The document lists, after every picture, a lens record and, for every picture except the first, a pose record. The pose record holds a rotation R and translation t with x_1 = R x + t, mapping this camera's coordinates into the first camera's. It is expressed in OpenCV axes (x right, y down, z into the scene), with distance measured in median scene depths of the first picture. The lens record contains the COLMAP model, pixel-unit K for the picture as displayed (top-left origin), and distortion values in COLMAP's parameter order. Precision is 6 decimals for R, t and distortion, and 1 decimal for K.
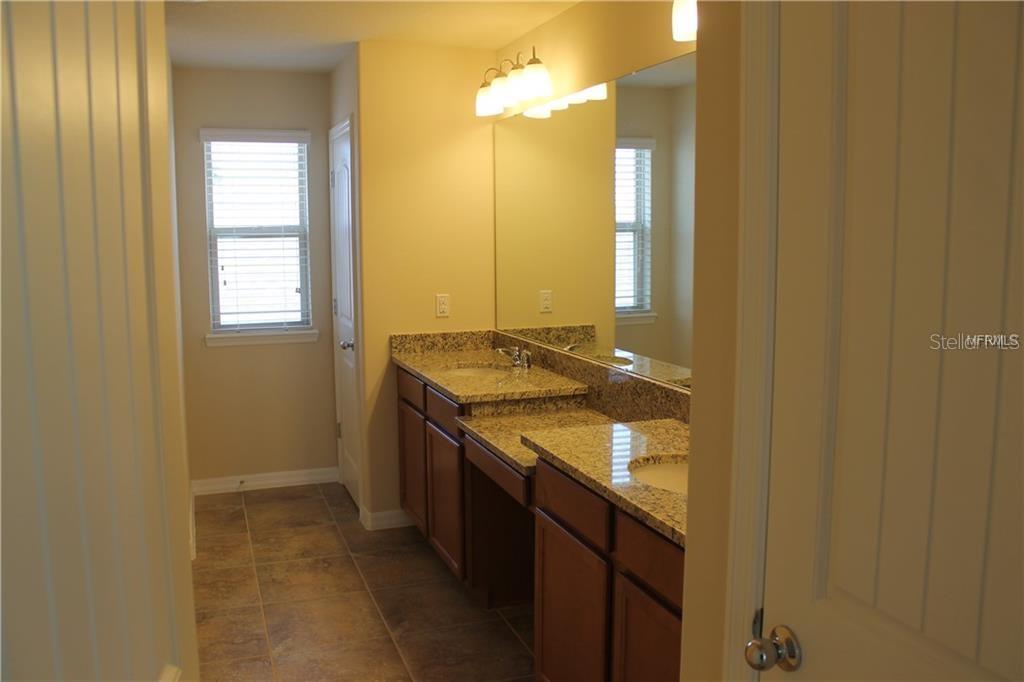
lens RADIAL K [[876.1, 0, 511.7], [0, 876.1, 341.5], [0, 0, 1]] dist [-0.099503, 0.014154]
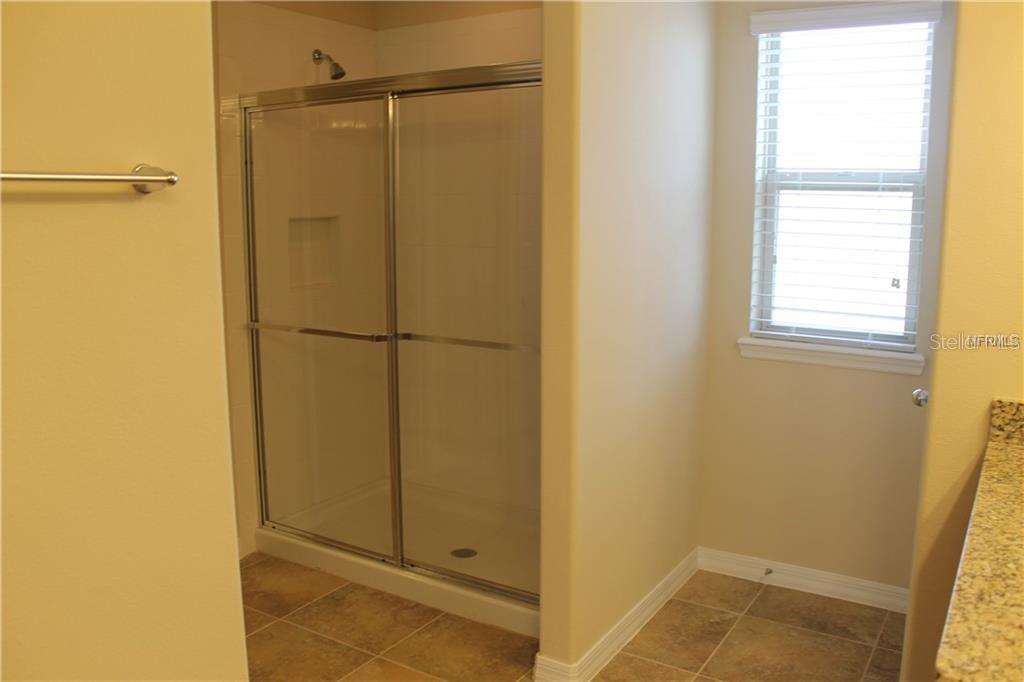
lens RADIAL K [[876.1, 0, 516.7], [0, 876.1, 336.8], [0, 0, 1]] dist [-0.099503, 0.014154]
pose [[0.611506, 0.138127, -0.779090, 0.049849], [-0.109643, 0.989938, 0.089450, -0.047347], [0.783606, 0.030723, 0.620498, 0.452857]]
